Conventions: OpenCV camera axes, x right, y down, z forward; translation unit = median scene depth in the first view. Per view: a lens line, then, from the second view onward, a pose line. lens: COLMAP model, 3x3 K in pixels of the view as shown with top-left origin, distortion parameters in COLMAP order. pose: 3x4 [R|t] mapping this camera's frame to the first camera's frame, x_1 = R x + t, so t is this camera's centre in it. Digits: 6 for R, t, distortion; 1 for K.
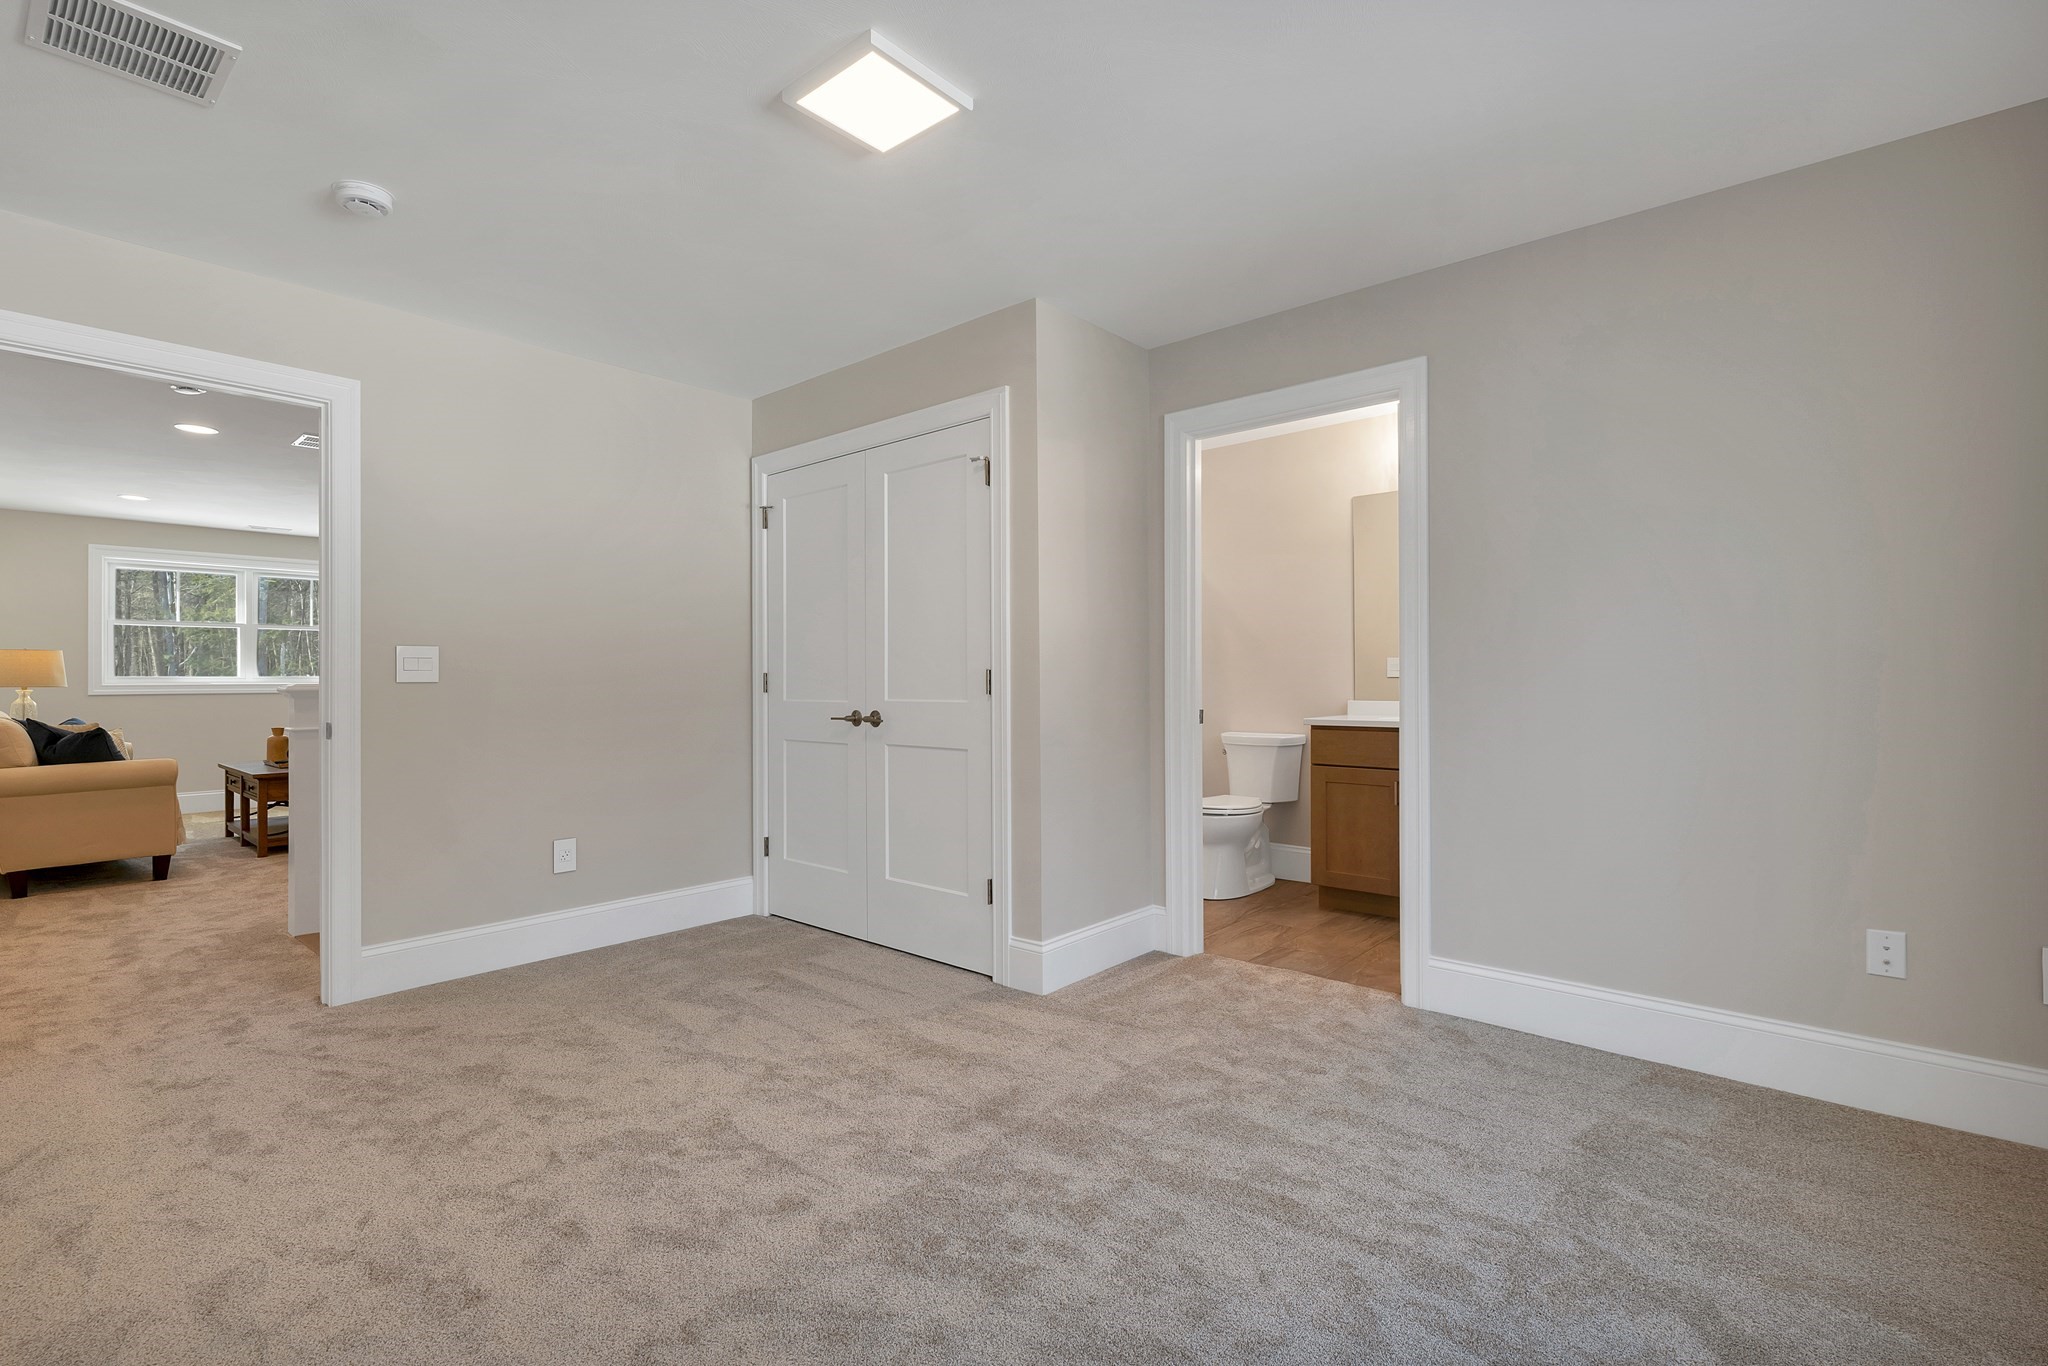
lens RADIAL K [[929.2, 0, 1024.0], [0, 929.2, 683.0], [0, 0, 1]] dist [0.018039, 0.000030]
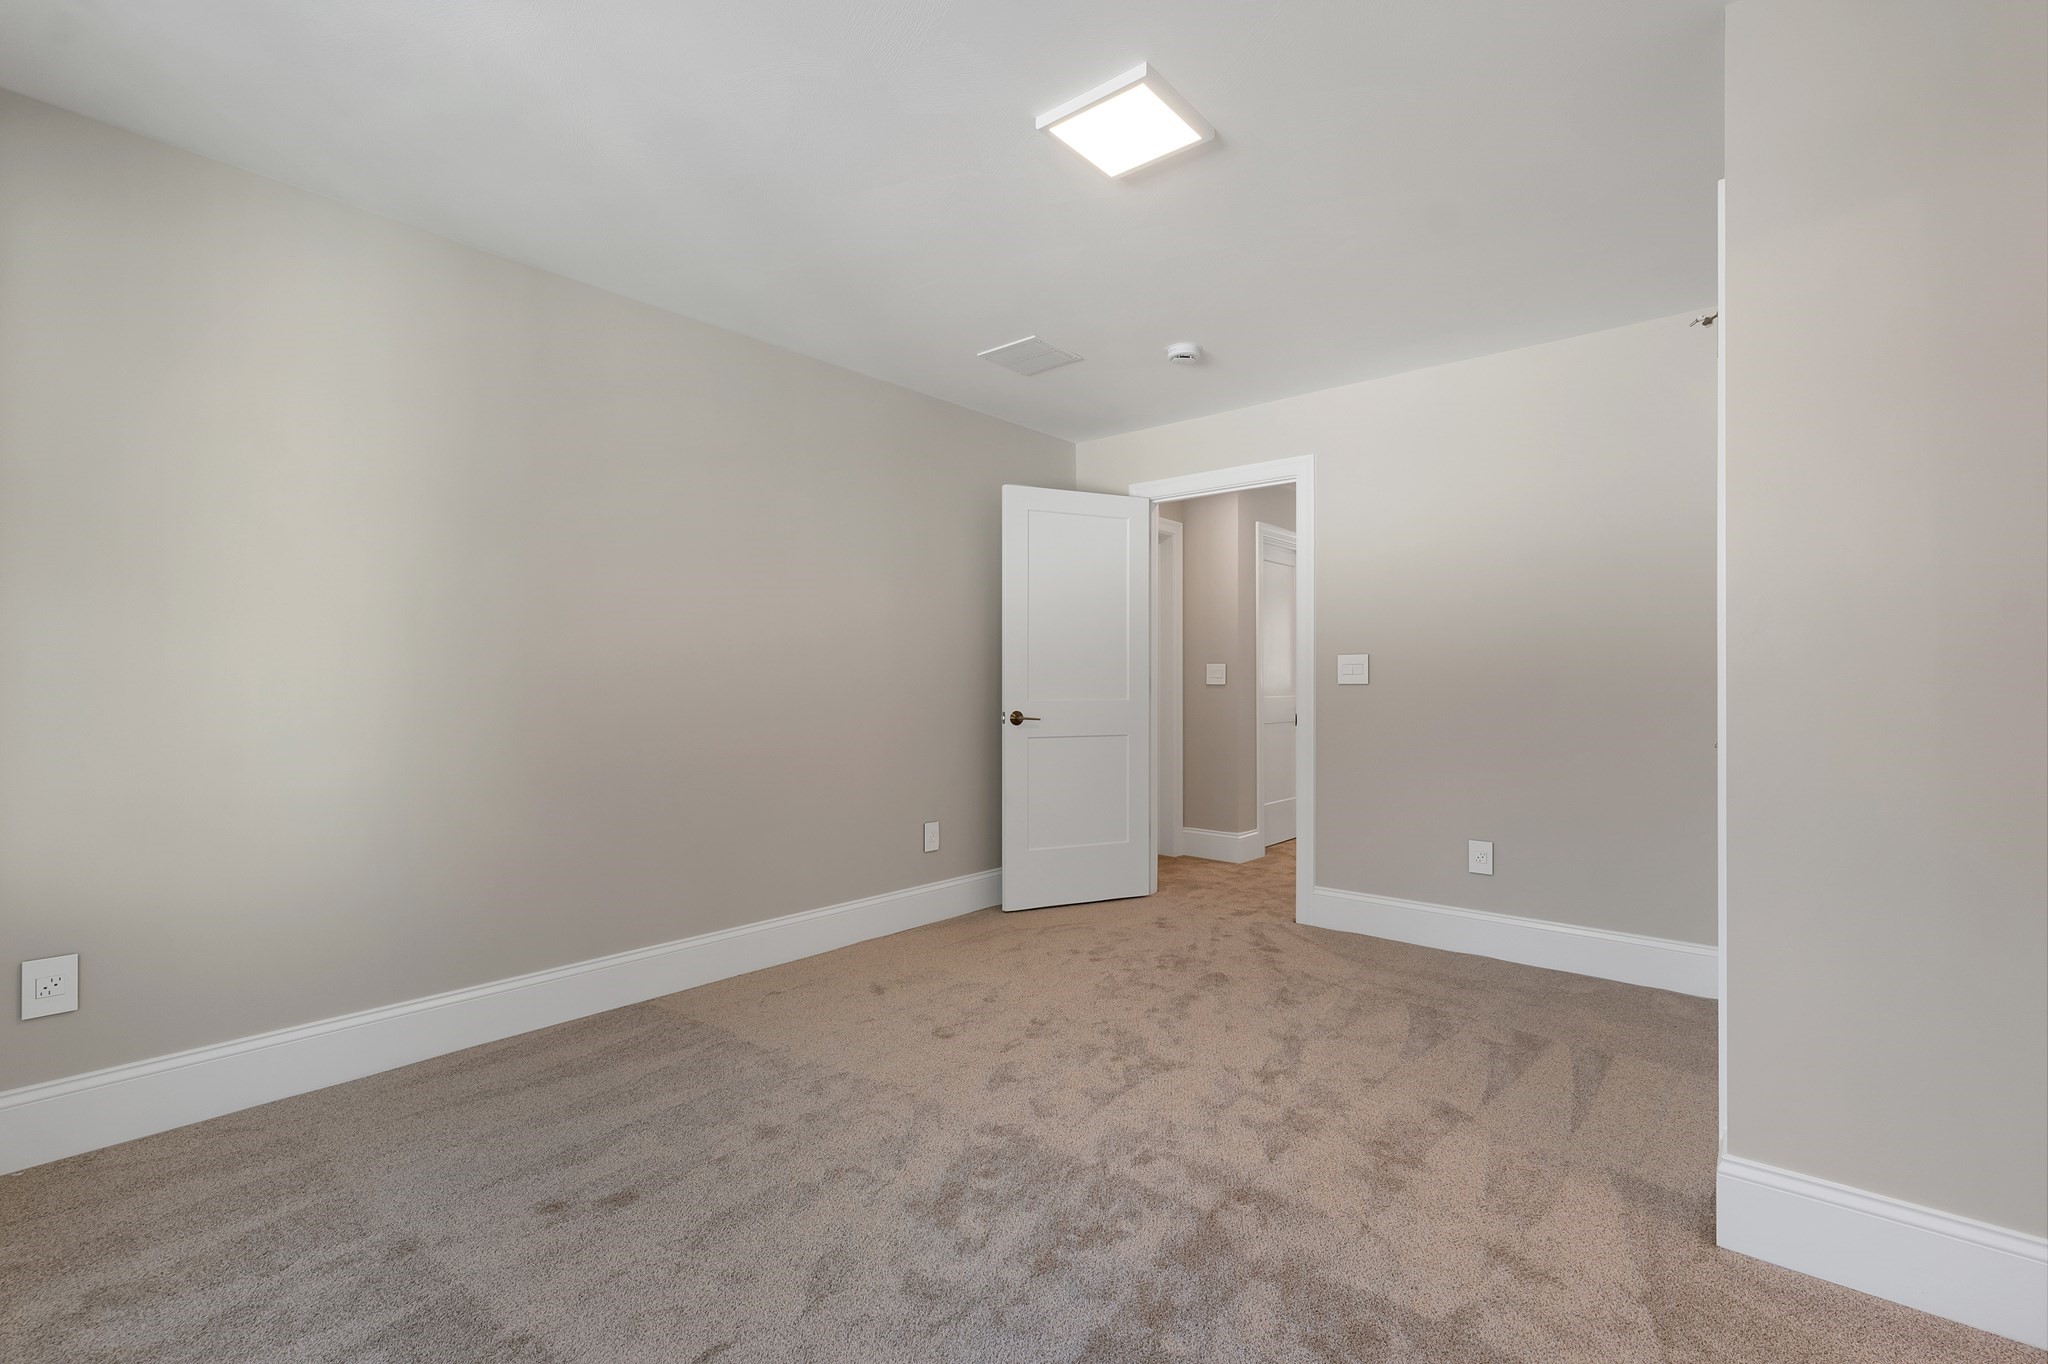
lens RADIAL K [[929.2, 0, 1024.0], [0, 929.2, 682.0], [0, 0, 1]] dist [0.018039, 0.000030]
pose [[0.011369, 0.001638, -0.999934, 0.743161], [-0.006014, 0.999981, 0.001570, -0.003268], [0.999917, 0.005996, 0.011379, 0.730820]]
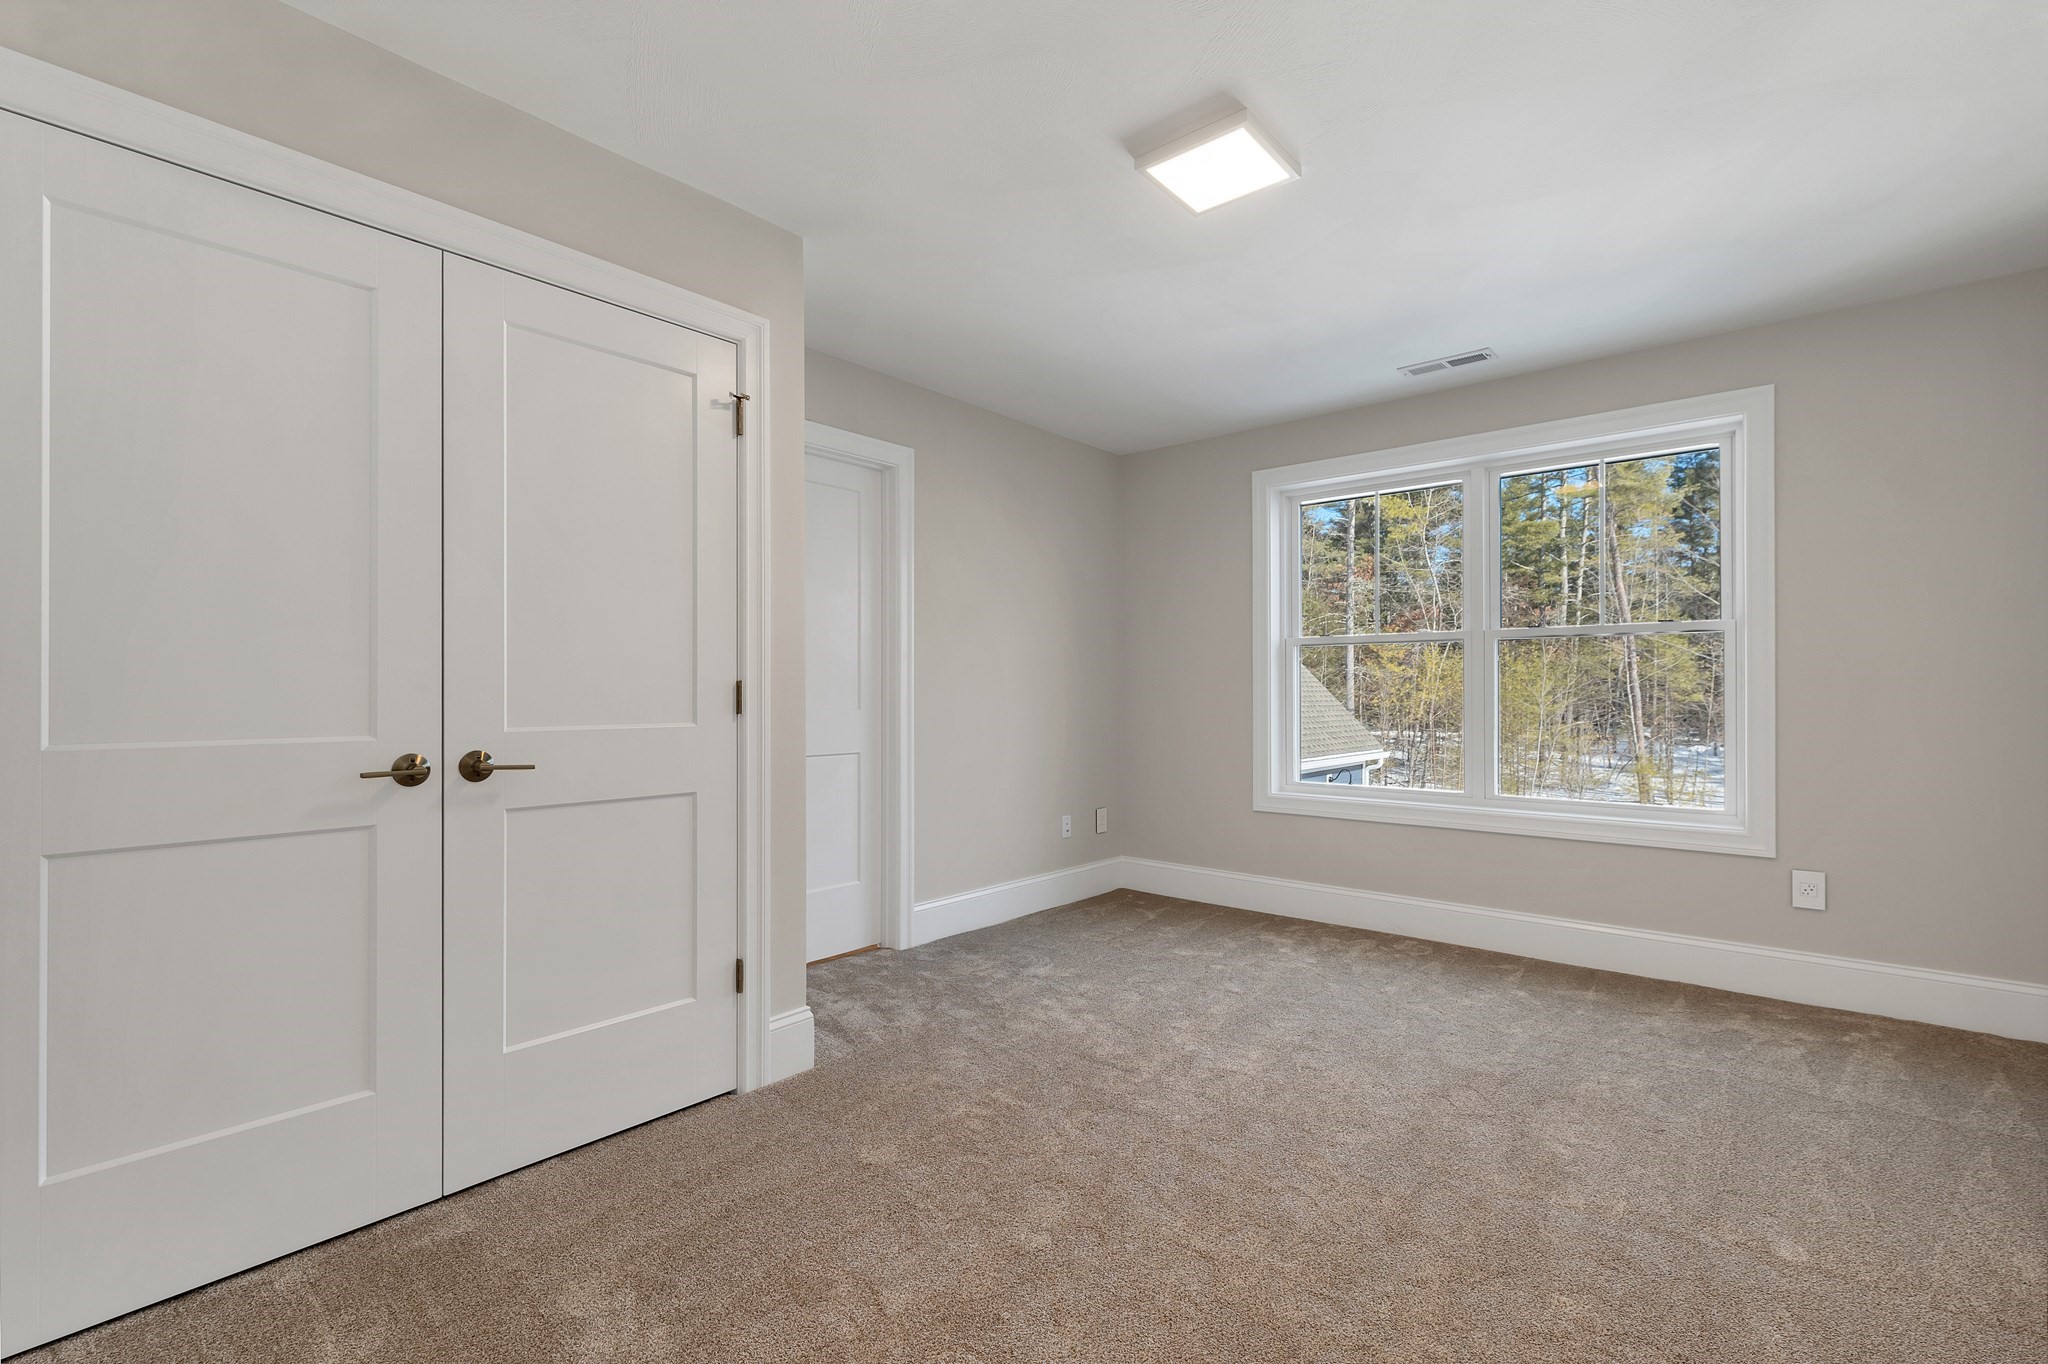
lens RADIAL K [[914.1, 0, 1021.8], [0, 914.1, 691.3], [0, 0, 1]] dist [0.000004, -0.000010]
pose [[-0.005414, 0.003868, 0.999978, -1.025253], [-0.001131, 0.999992, -0.003874, -0.004982], [-0.999985, -0.001152, -0.005409, 1.024855]]
